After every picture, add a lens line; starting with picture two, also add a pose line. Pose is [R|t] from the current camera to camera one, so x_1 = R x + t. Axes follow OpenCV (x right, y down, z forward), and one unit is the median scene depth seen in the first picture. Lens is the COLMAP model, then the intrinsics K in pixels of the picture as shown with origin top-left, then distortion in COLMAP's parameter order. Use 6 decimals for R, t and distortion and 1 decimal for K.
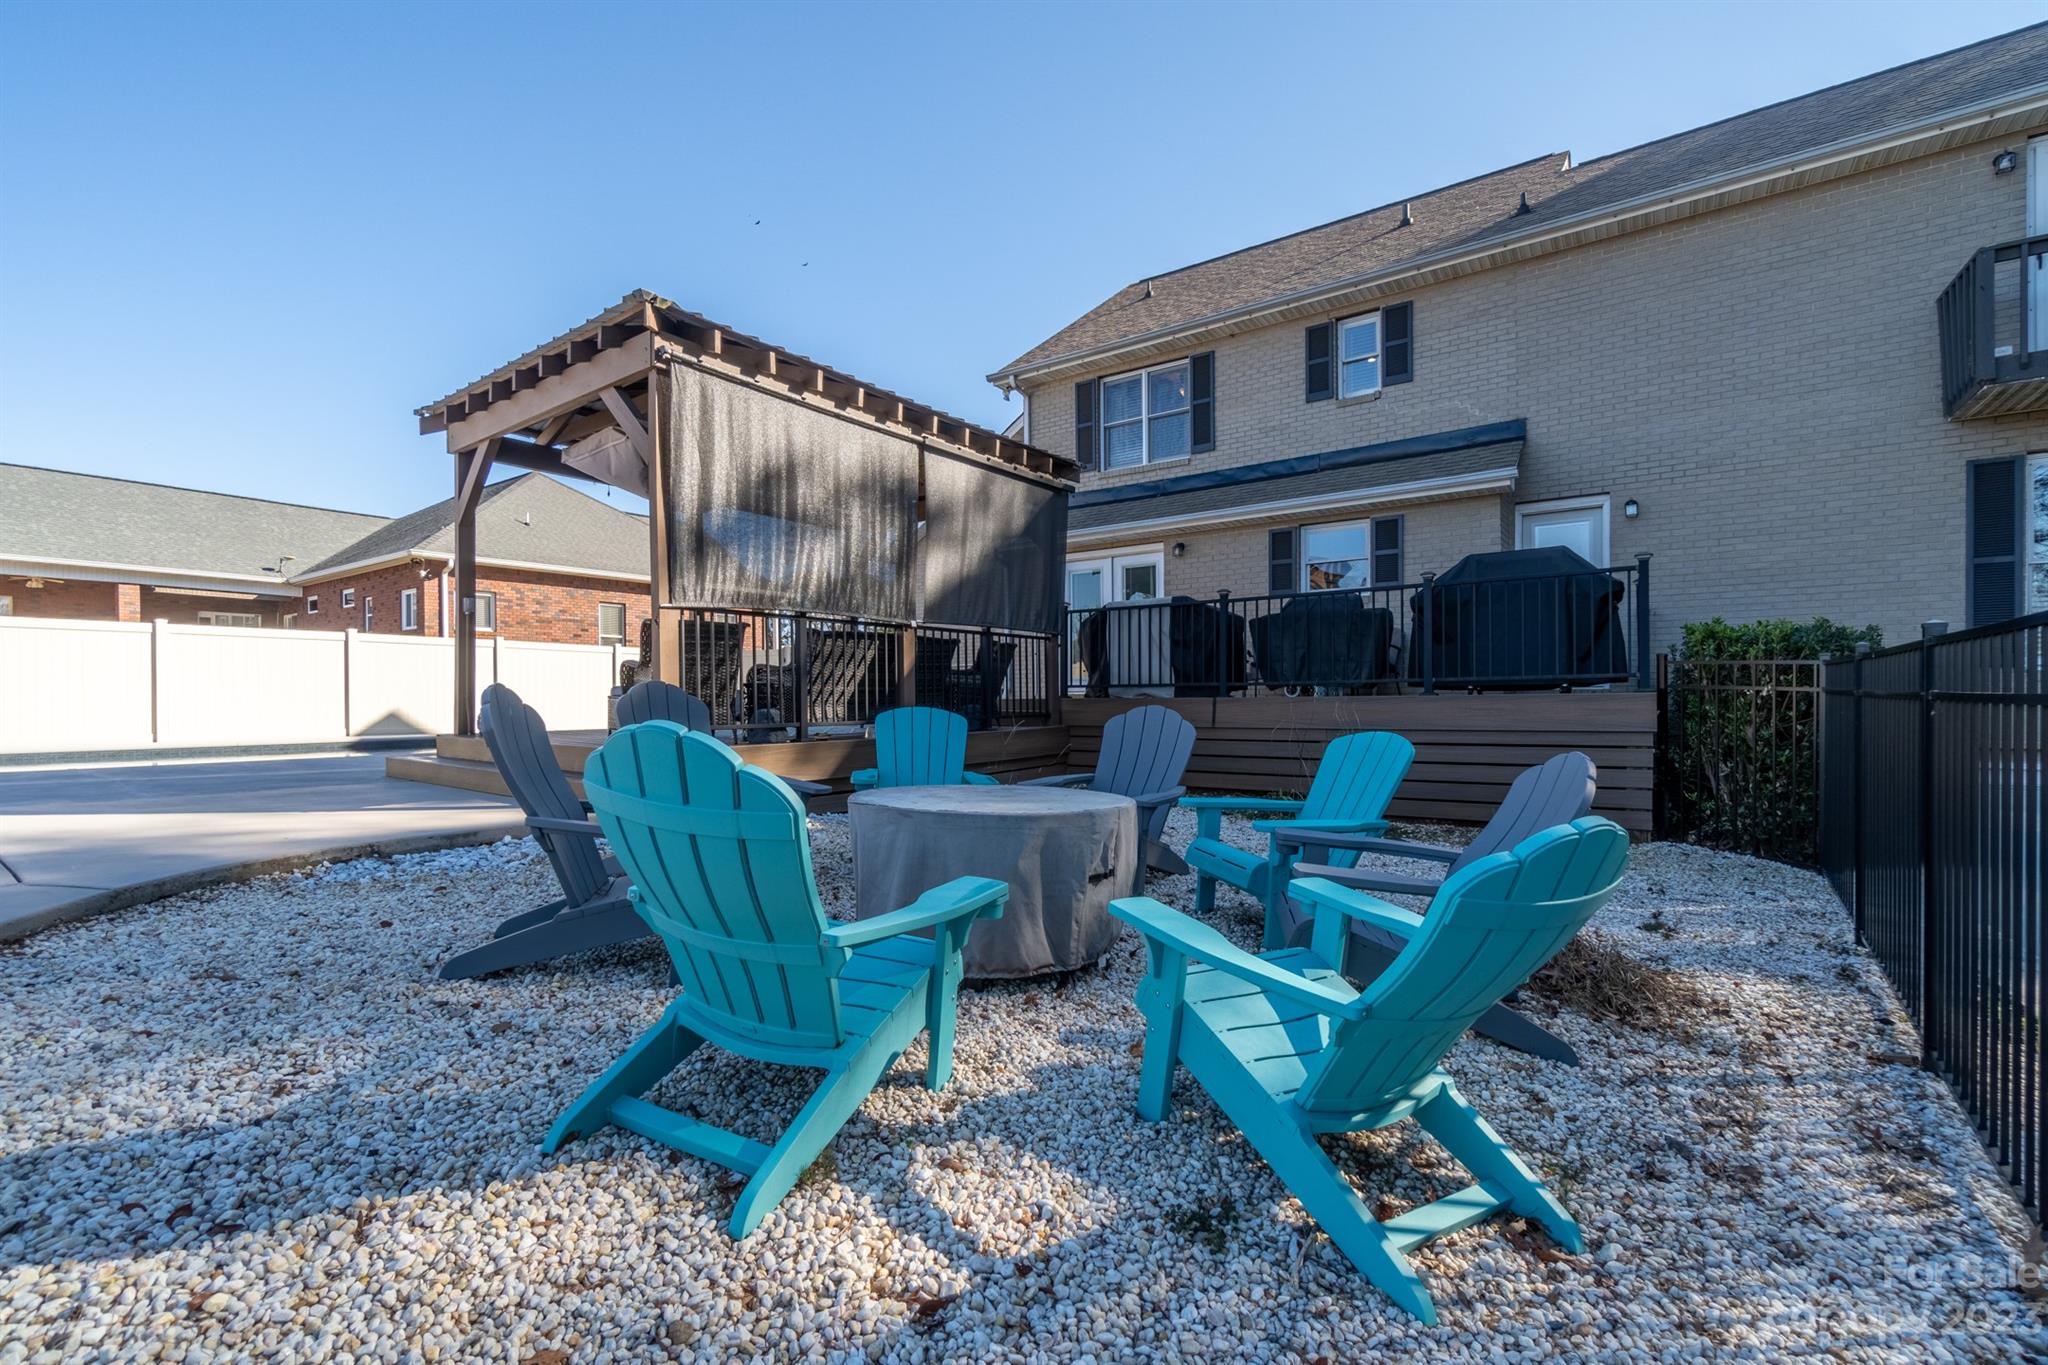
lens RADIAL K [[903.9, 0, 1024.0], [0, 903.9, 682.5], [0, 0, 1]] dist [0.000638, 0.000187]
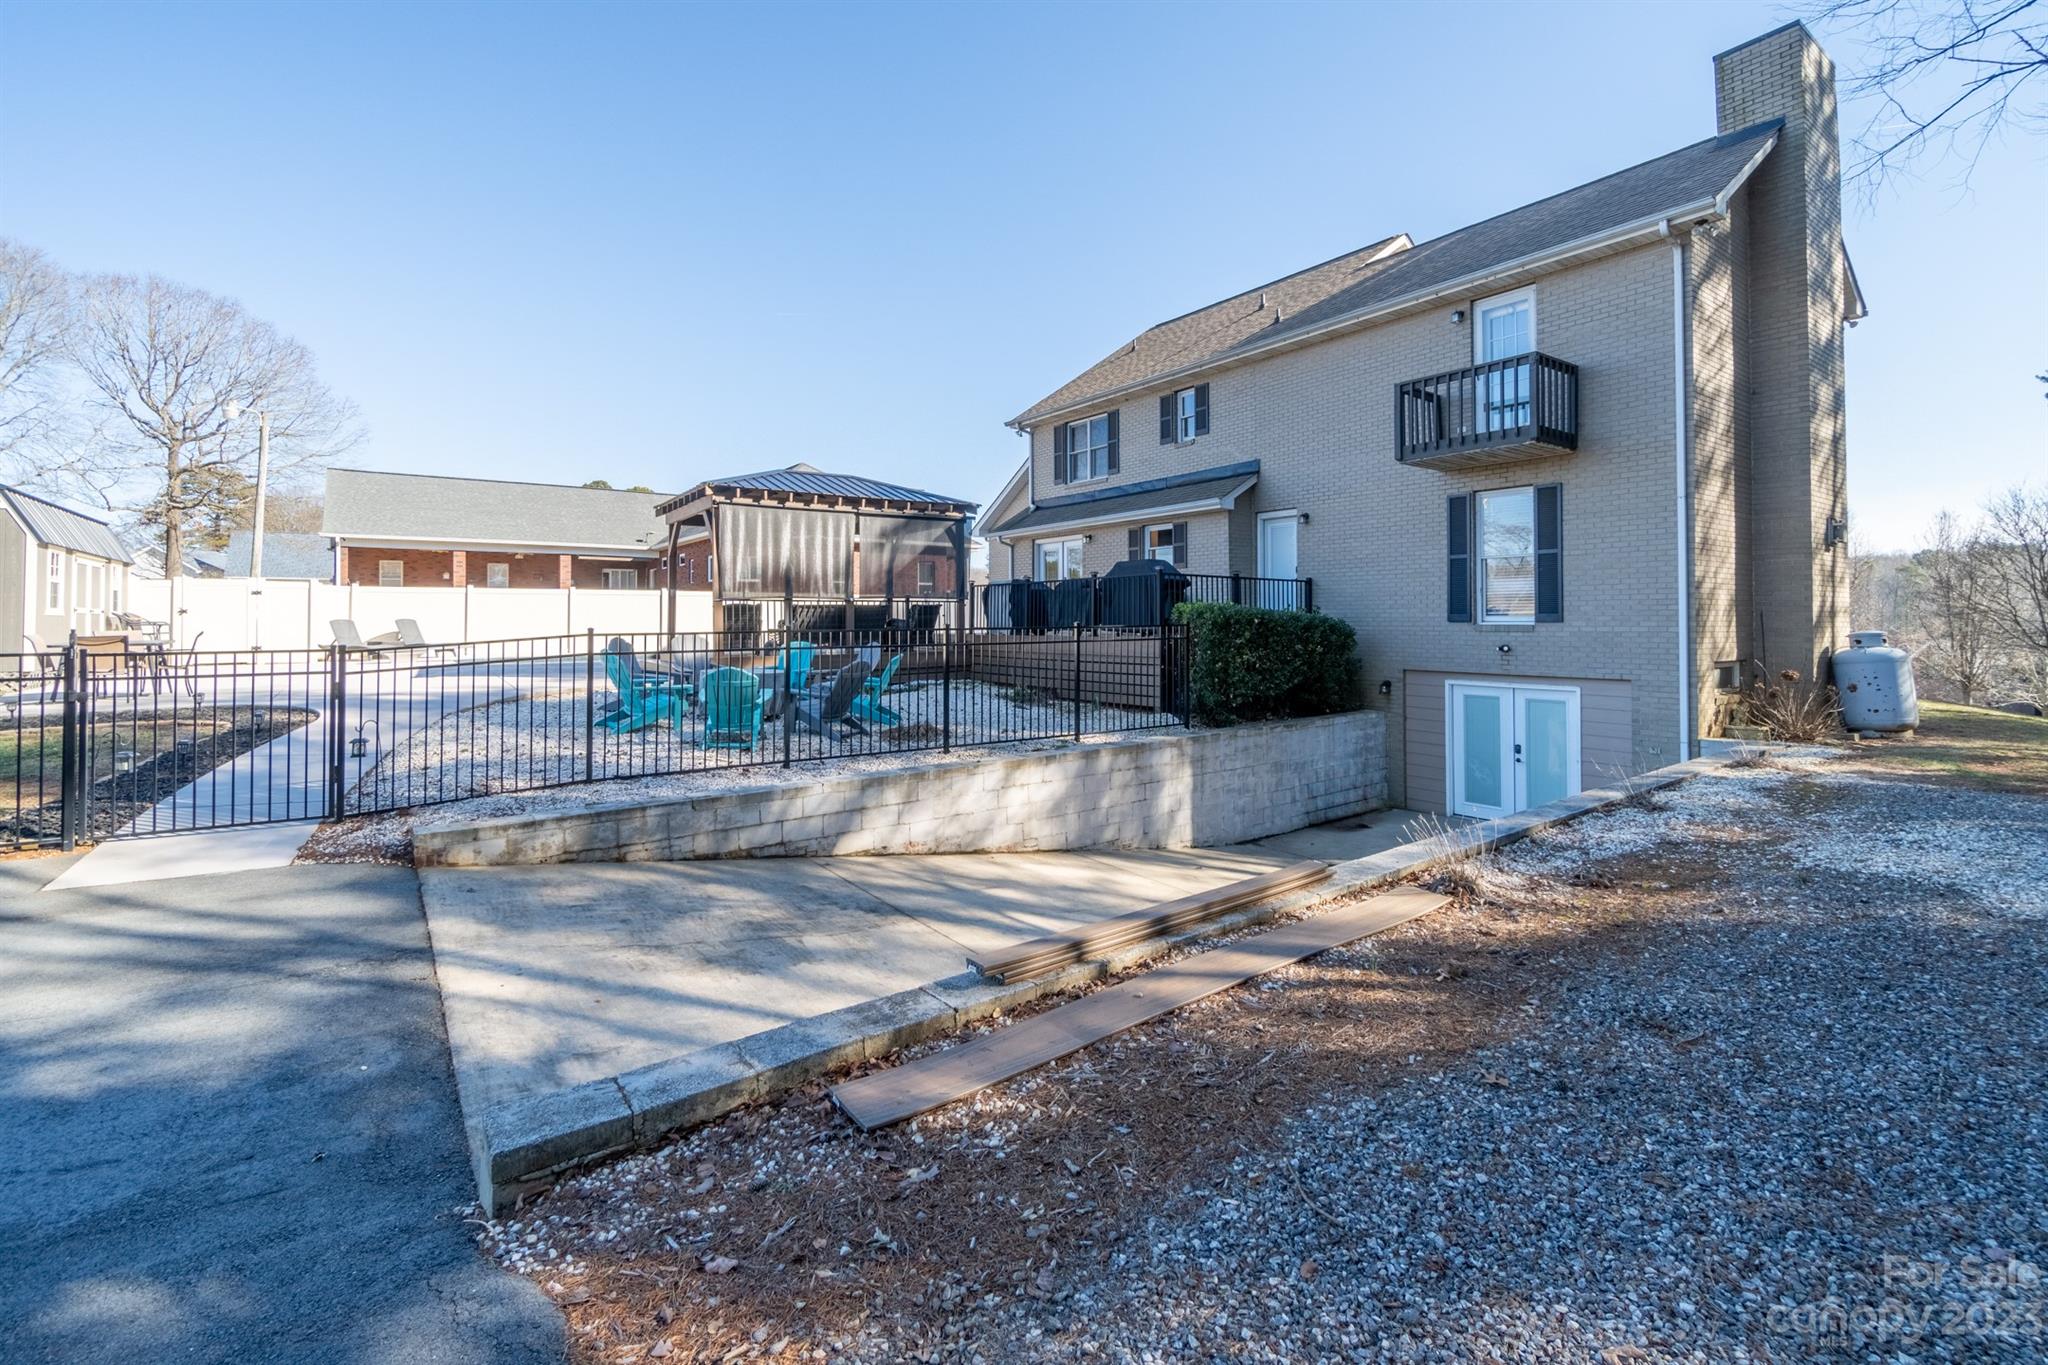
lens RADIAL K [[866.2, 0, 1026.9], [0, 866.2, 599.6], [0, 0, 1]] dist [0.000091, 0.000018]
pose [[0.955796, -0.003097, -0.294015, 0.550751], [0.000520, 0.999961, -0.008843, -0.030326], [0.294031, 0.008299, 0.955760, -0.513332]]
